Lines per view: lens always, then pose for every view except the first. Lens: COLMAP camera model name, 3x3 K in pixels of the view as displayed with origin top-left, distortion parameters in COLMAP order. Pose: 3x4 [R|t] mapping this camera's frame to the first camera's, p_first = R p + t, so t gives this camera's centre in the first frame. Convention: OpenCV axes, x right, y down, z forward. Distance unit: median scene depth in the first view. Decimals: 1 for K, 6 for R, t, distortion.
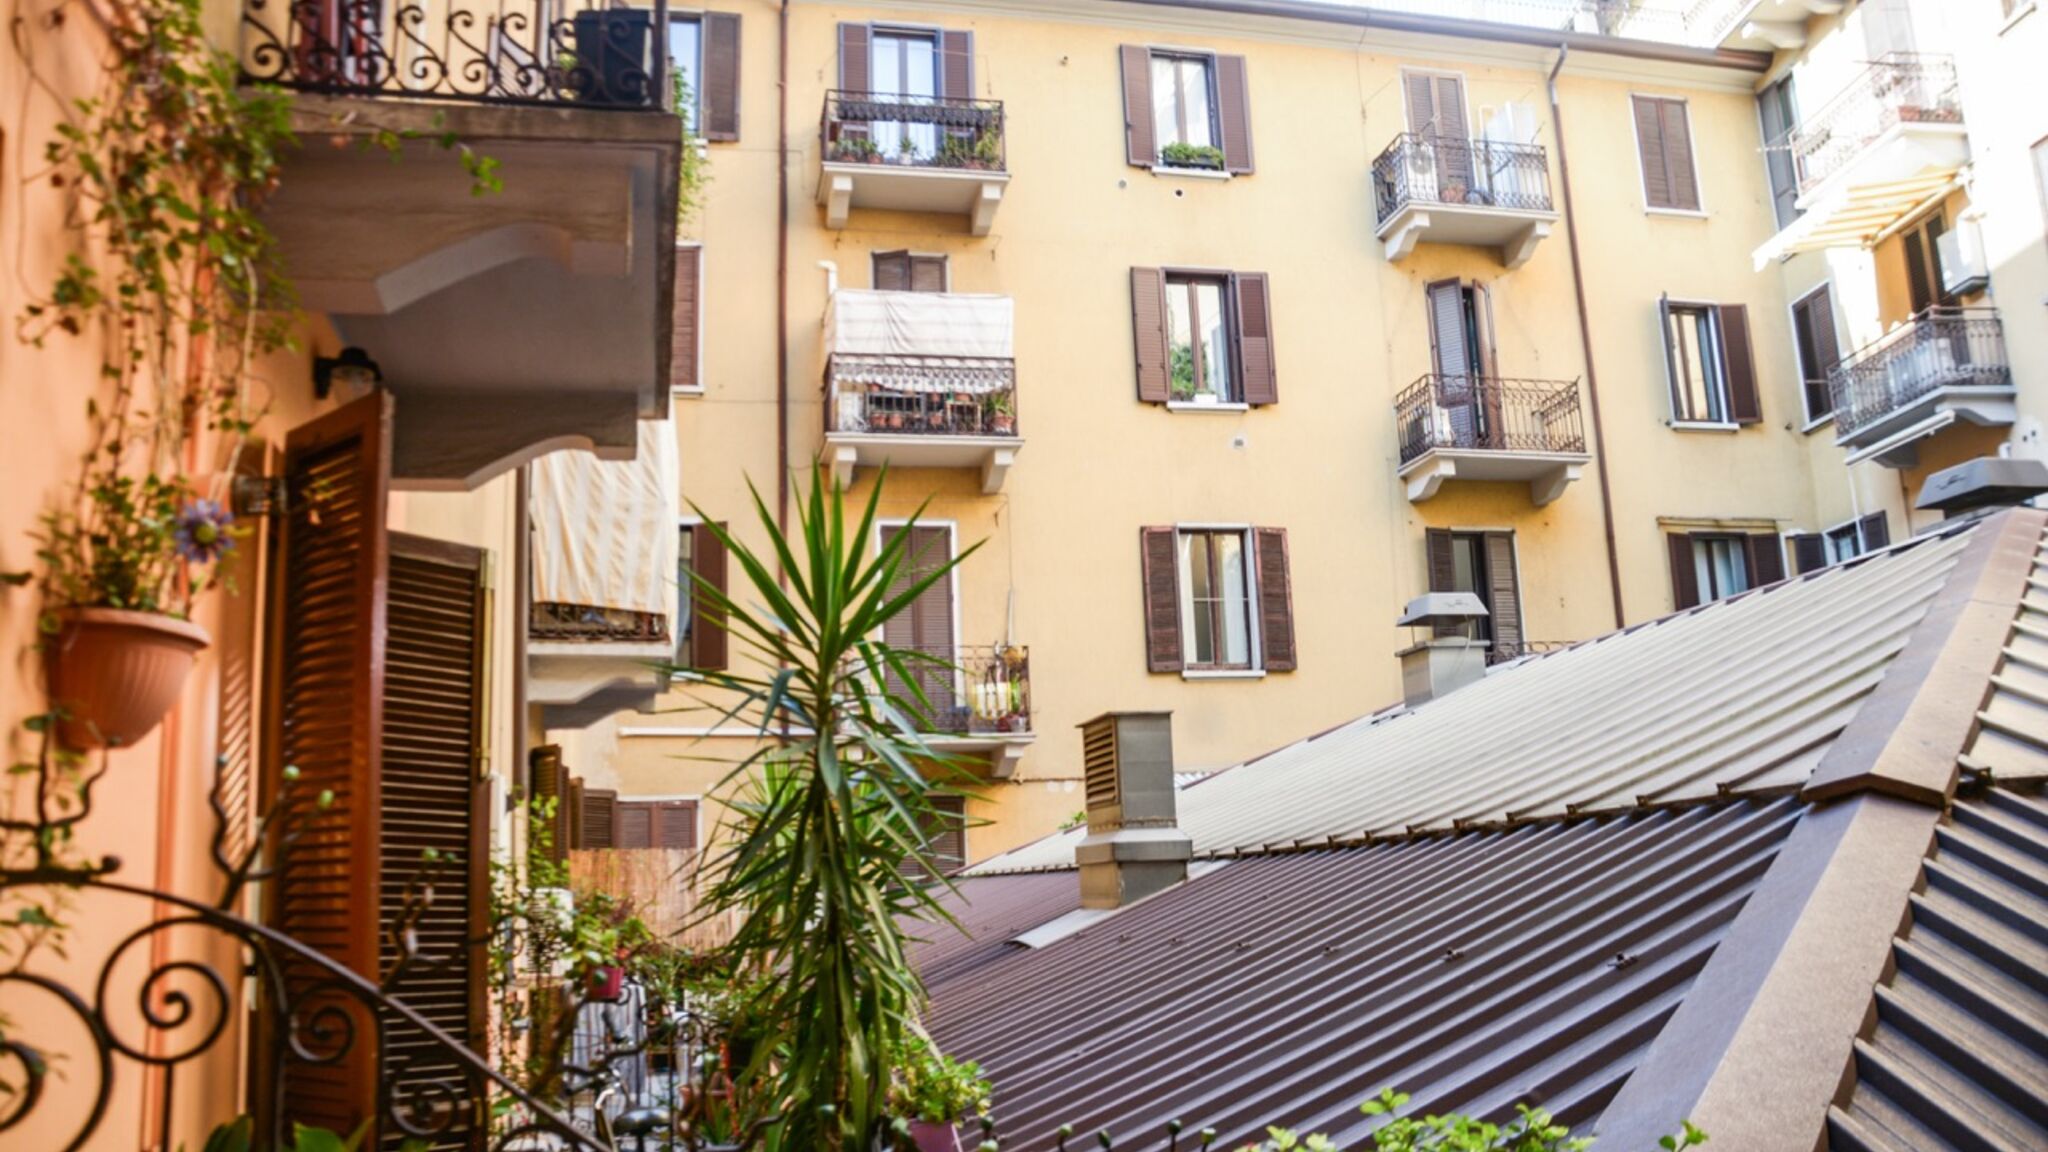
lens RADIAL K [[1590.5, 0, 1024.0], [0, 1590.5, 576.0], [0, 0, 1]] dist [-0.159446, 0.124238]
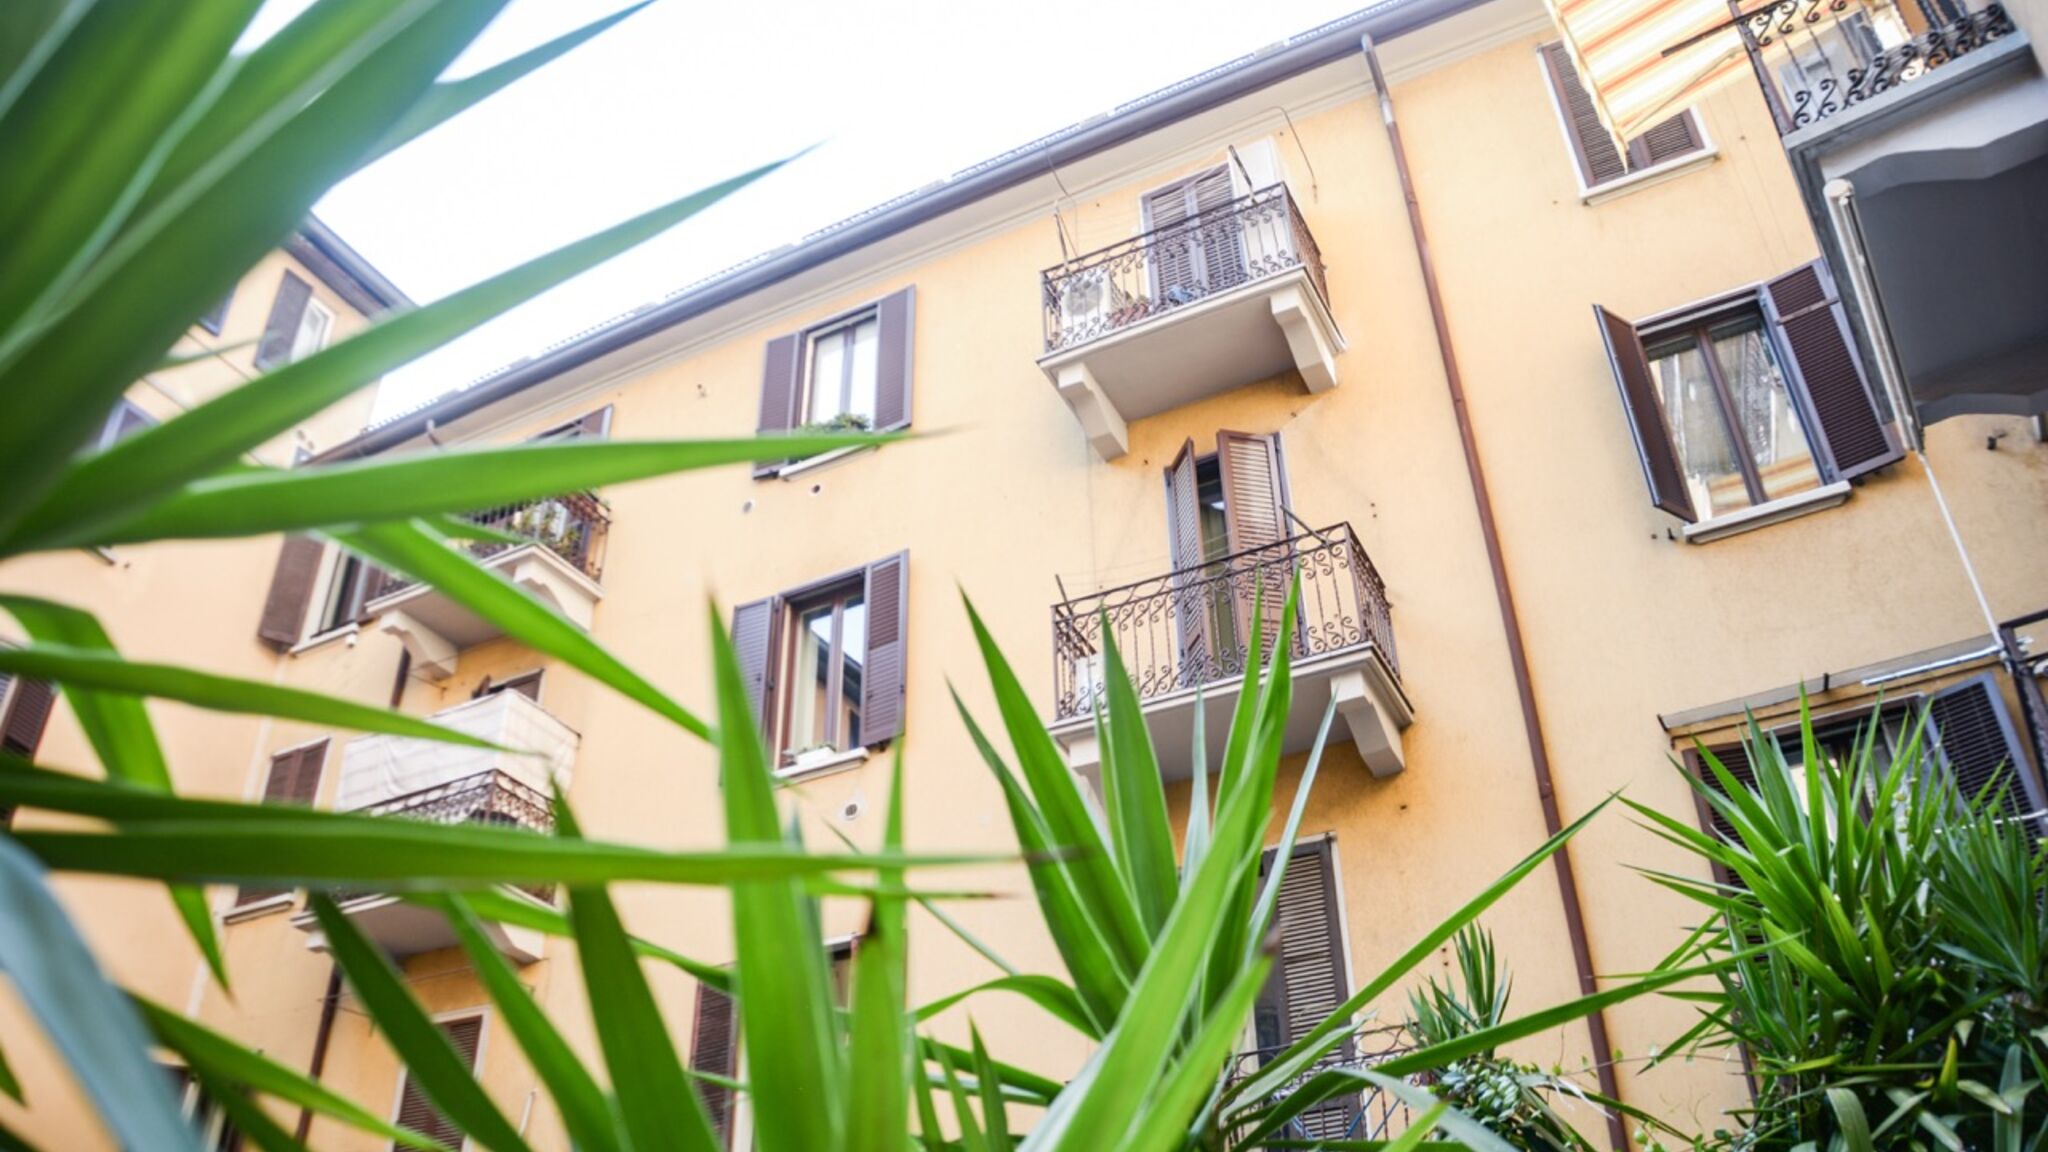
lens RADIAL K [[1590.5, 0, 1024.0], [0, 1590.5, 576.0], [0, 0, 1]] dist [-0.159446, 0.124238]
pose [[0.762816, -0.337072, -0.551811, 0.576245], [0.106684, 0.907294, -0.406739, 0.095107], [0.637755, 0.251398, 0.728058, 0.580970]]
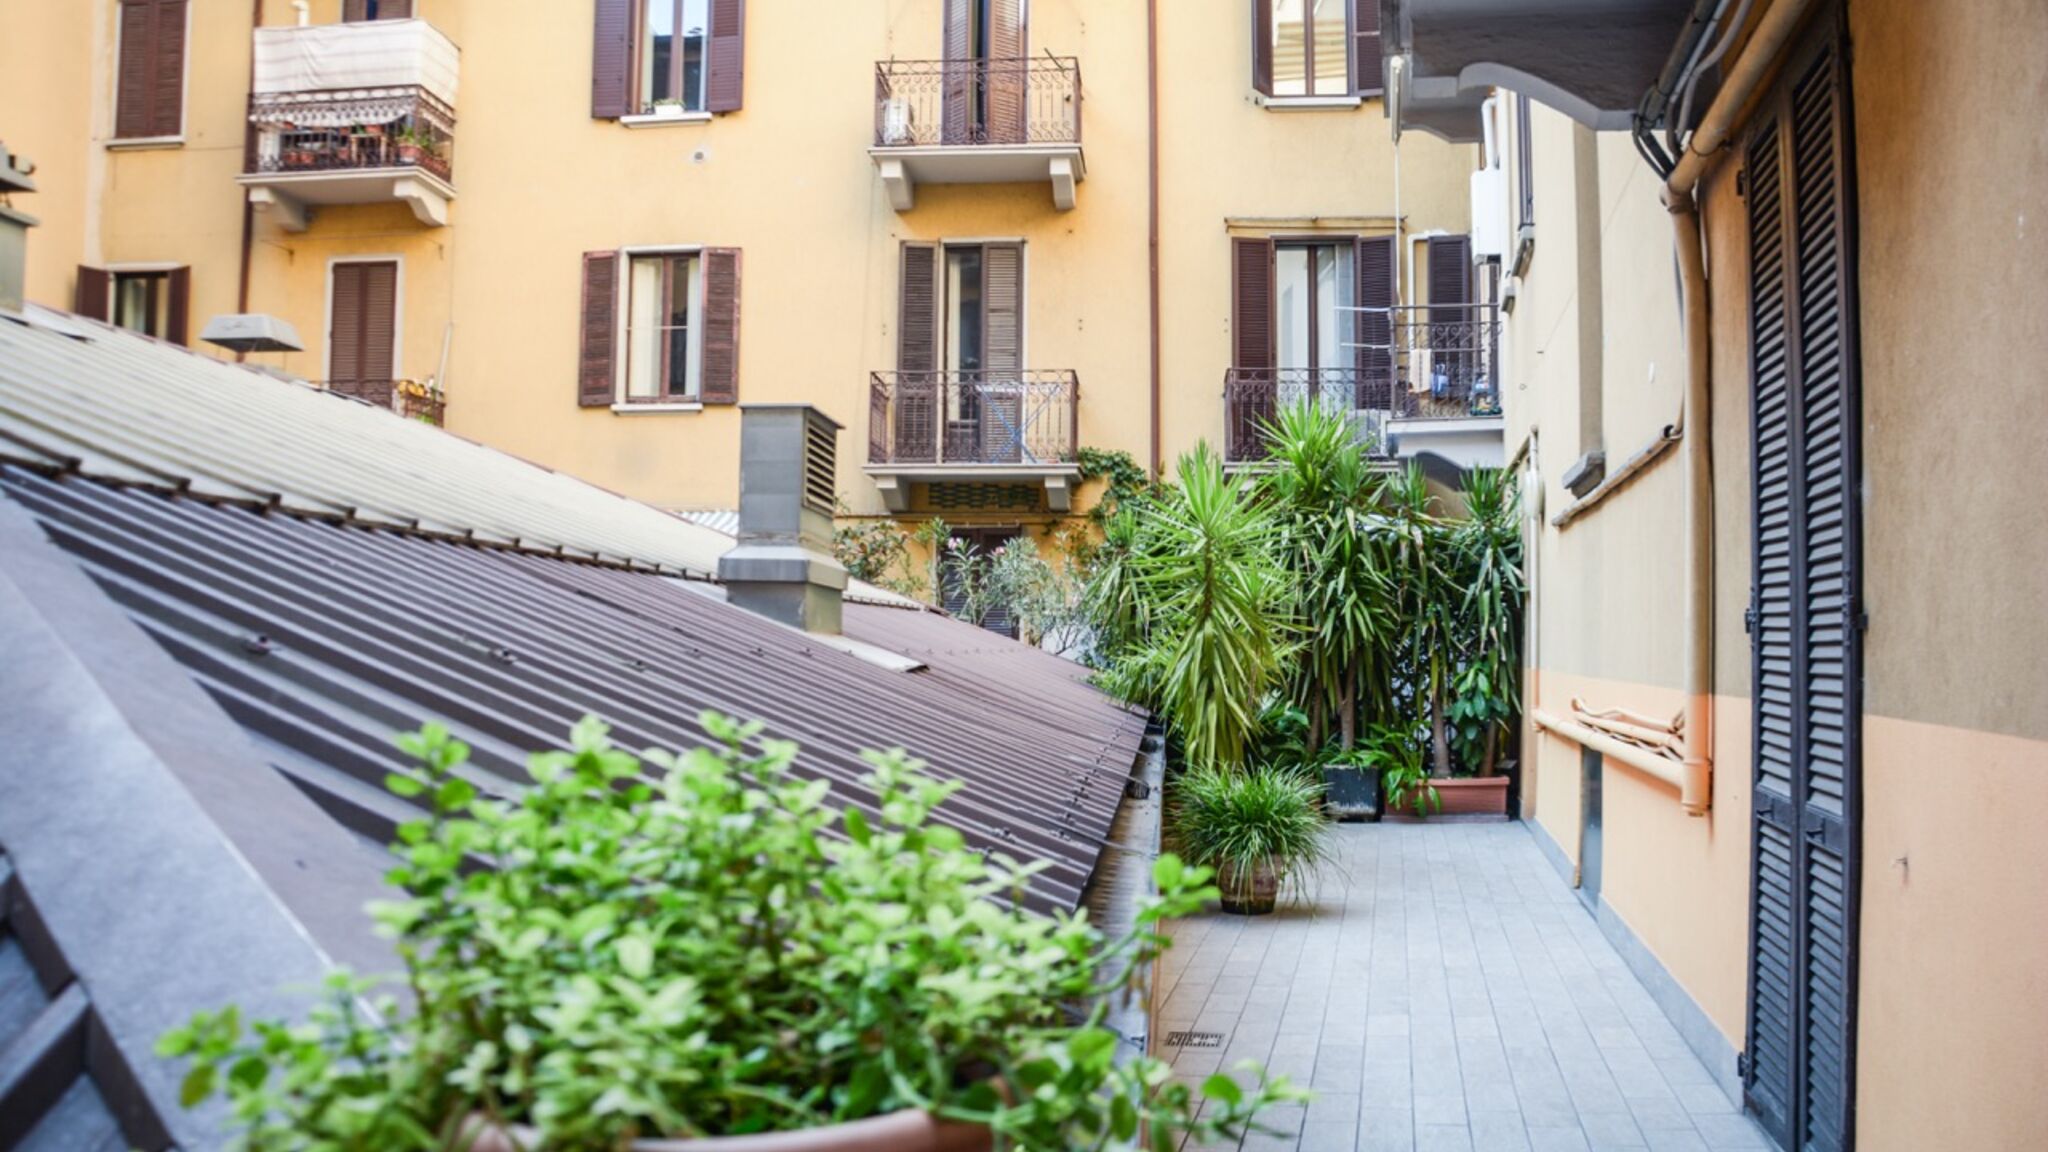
lens RADIAL K [[1590.5, 0, 1024.0], [0, 1590.5, 576.0], [0, 0, 1]] dist [-0.159446, 0.124238]
pose [[0.947266, 0.037764, -0.318214, 0.626262], [0.015427, 0.986506, 0.162995, 0.011486], [0.320076, -0.159309, 0.933902, 0.181259]]
